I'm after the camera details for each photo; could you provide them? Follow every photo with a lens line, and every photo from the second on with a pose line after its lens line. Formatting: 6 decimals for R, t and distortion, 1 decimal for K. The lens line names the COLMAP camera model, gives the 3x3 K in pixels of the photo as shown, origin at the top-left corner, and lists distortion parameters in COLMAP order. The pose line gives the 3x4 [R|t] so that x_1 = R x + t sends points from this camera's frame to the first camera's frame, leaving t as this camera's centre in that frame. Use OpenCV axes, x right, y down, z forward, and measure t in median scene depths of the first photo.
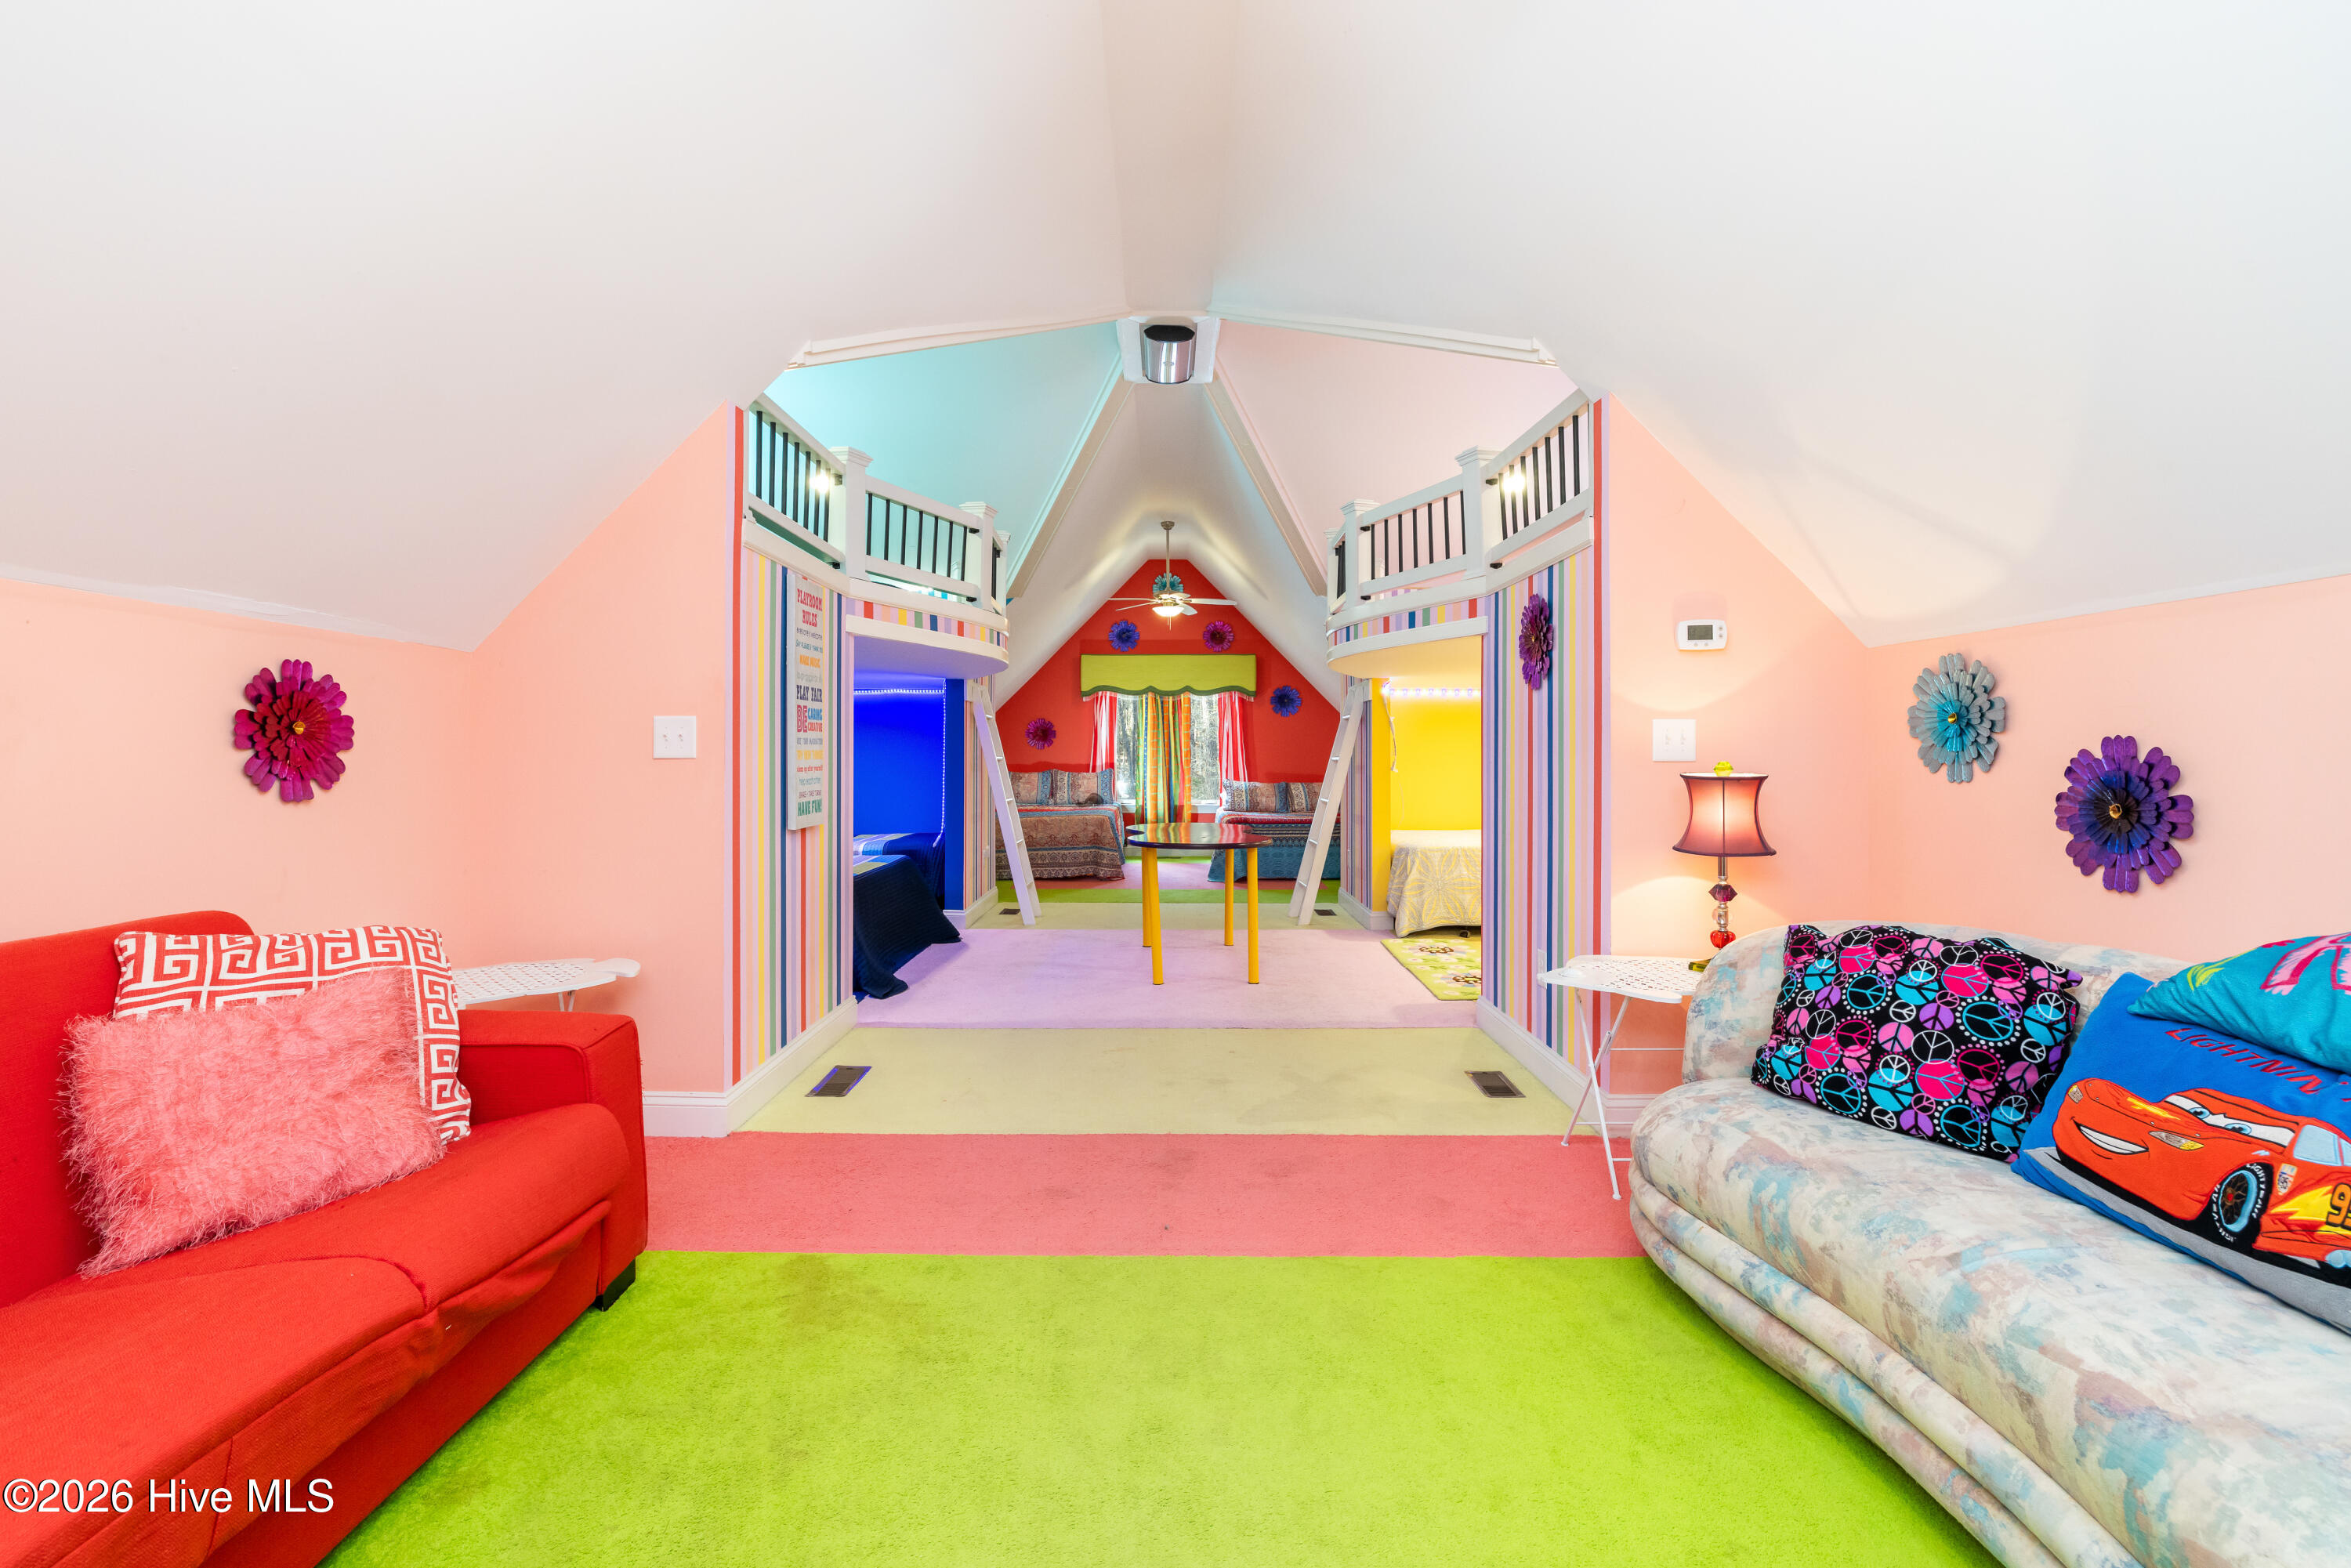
lens RADIAL K [[1026.6, 0, 1161.6], [0, 1026.6, 756.4], [0, 0, 1]] dist [-0.000057, 0.000163]
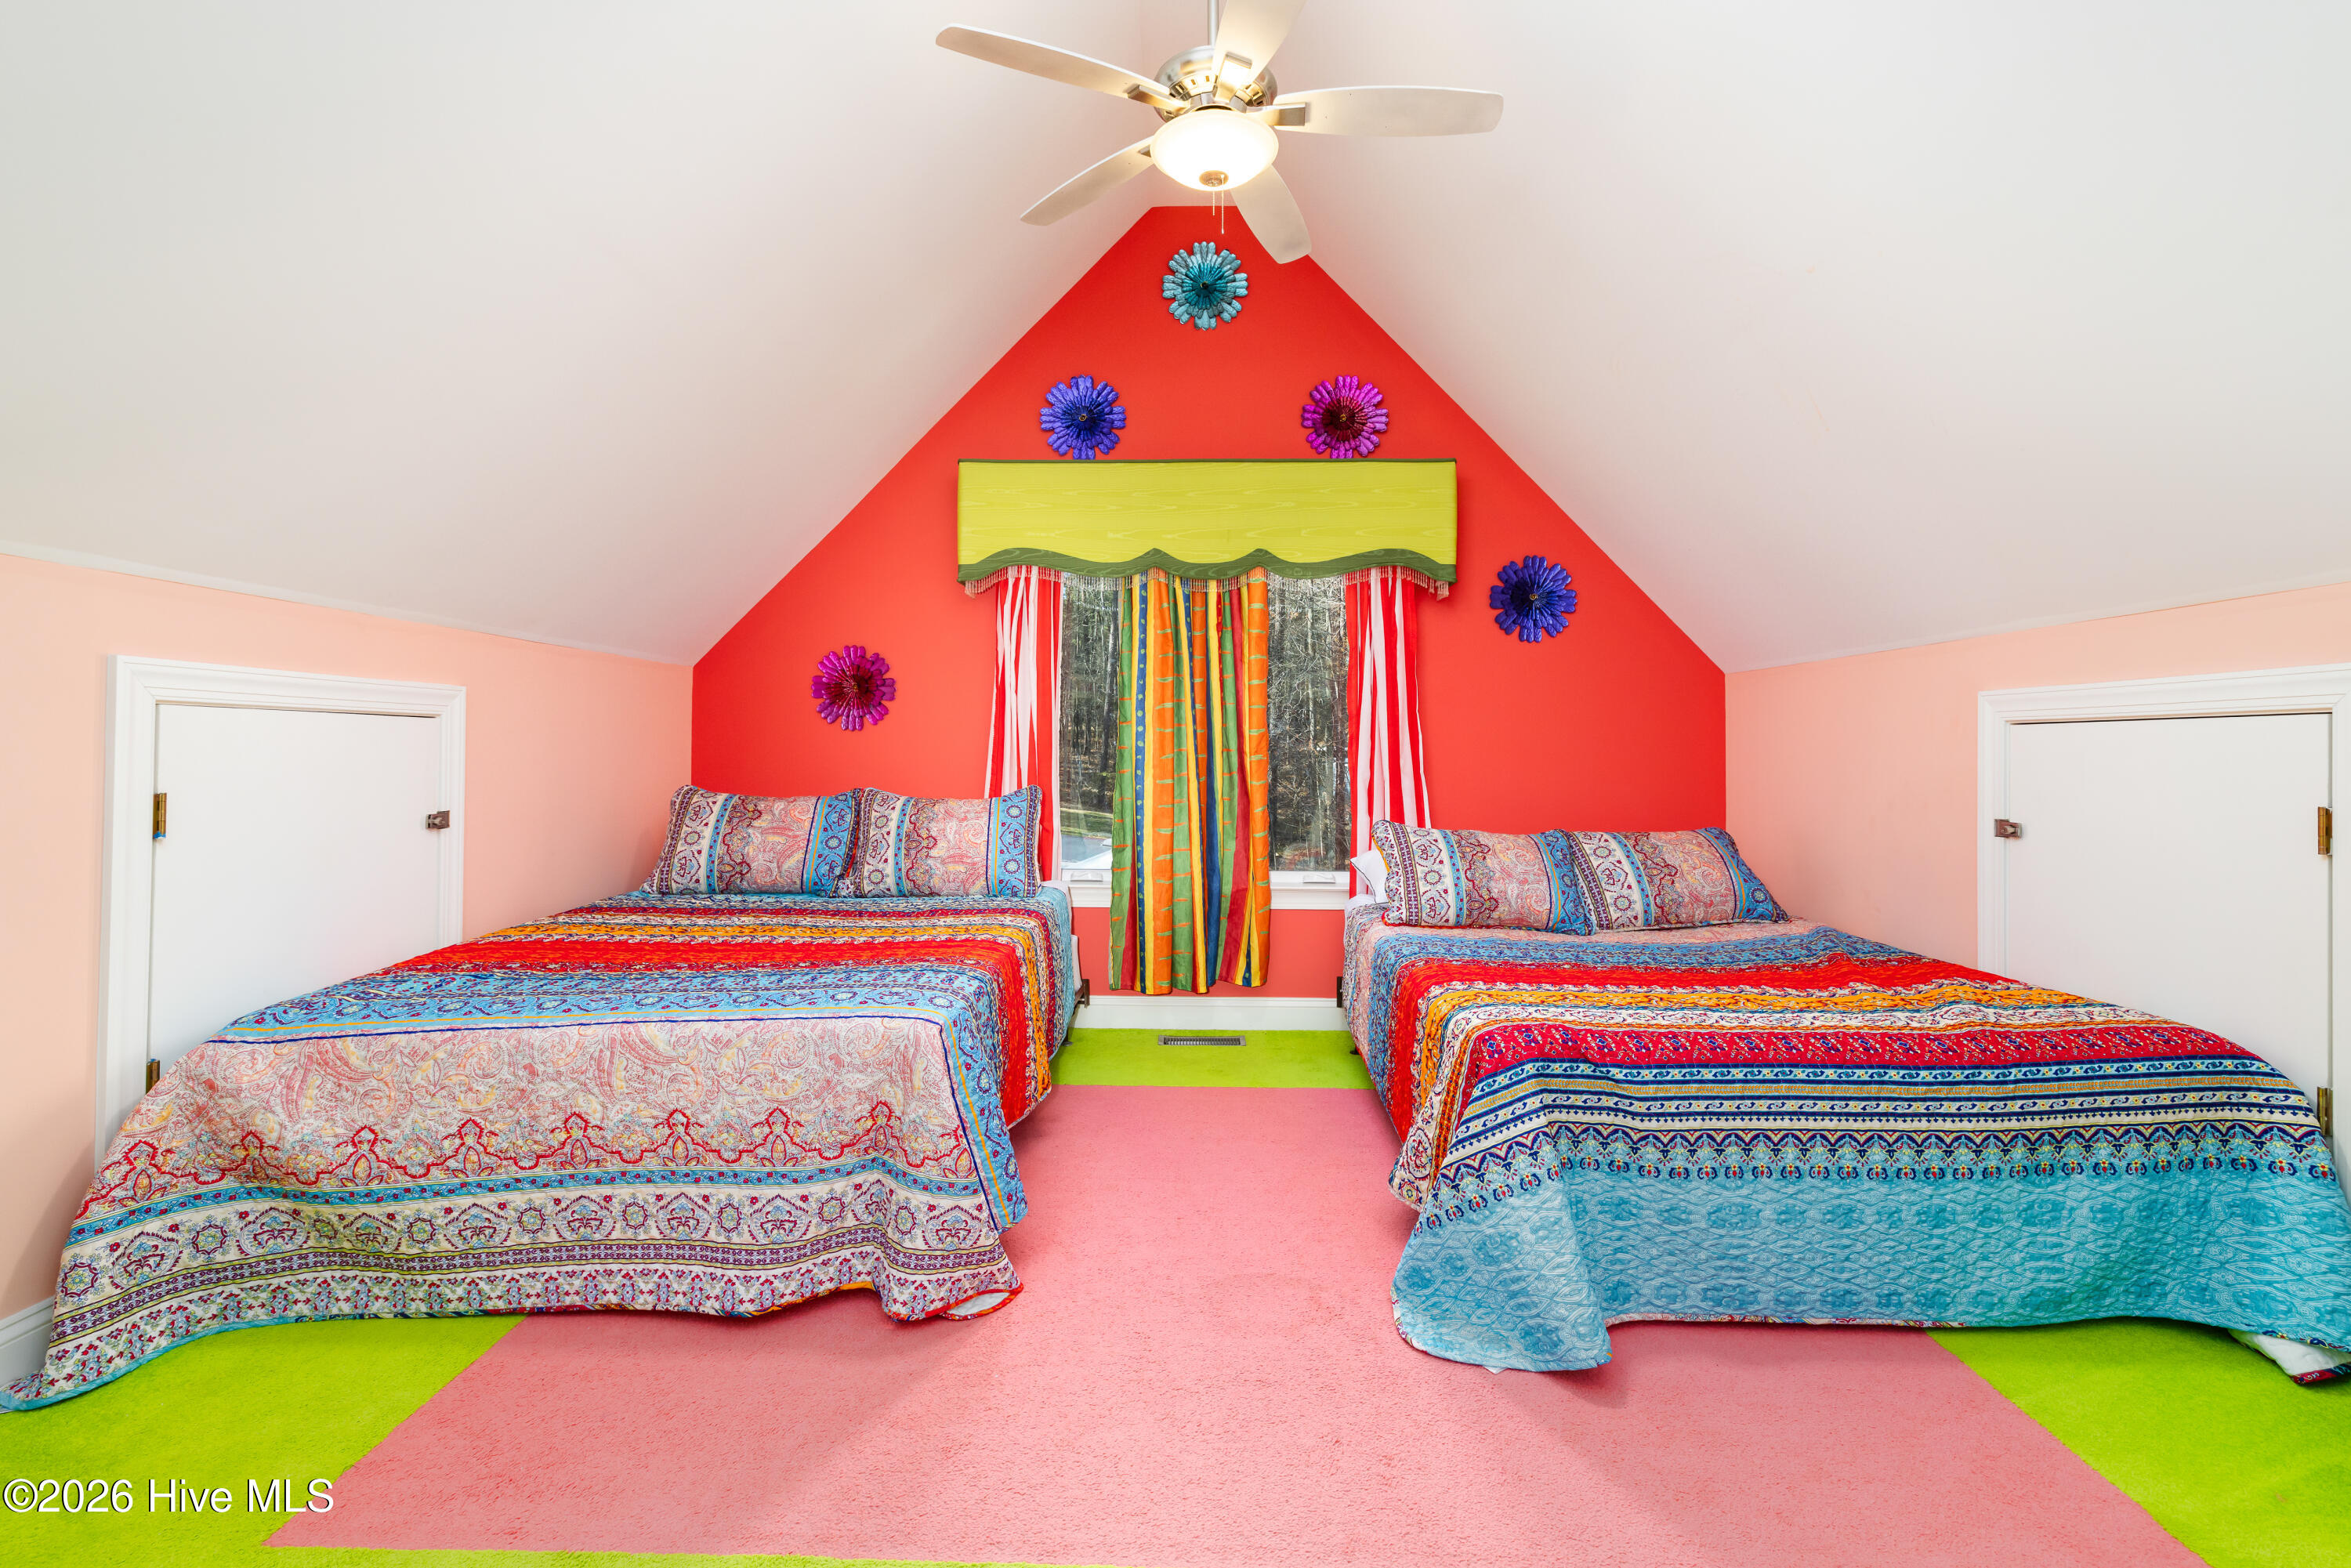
lens RADIAL K [[1026.6, 0, 1161.6], [0, 1026.6, 756.4], [0, 0, 1]] dist [-0.000057, 0.000163]
pose [[0.999790, 0.008506, -0.018663, -0.002408], [-0.008497, 0.999964, 0.000585, 0.001944], [0.018668, -0.000426, 0.999826, 0.650373]]
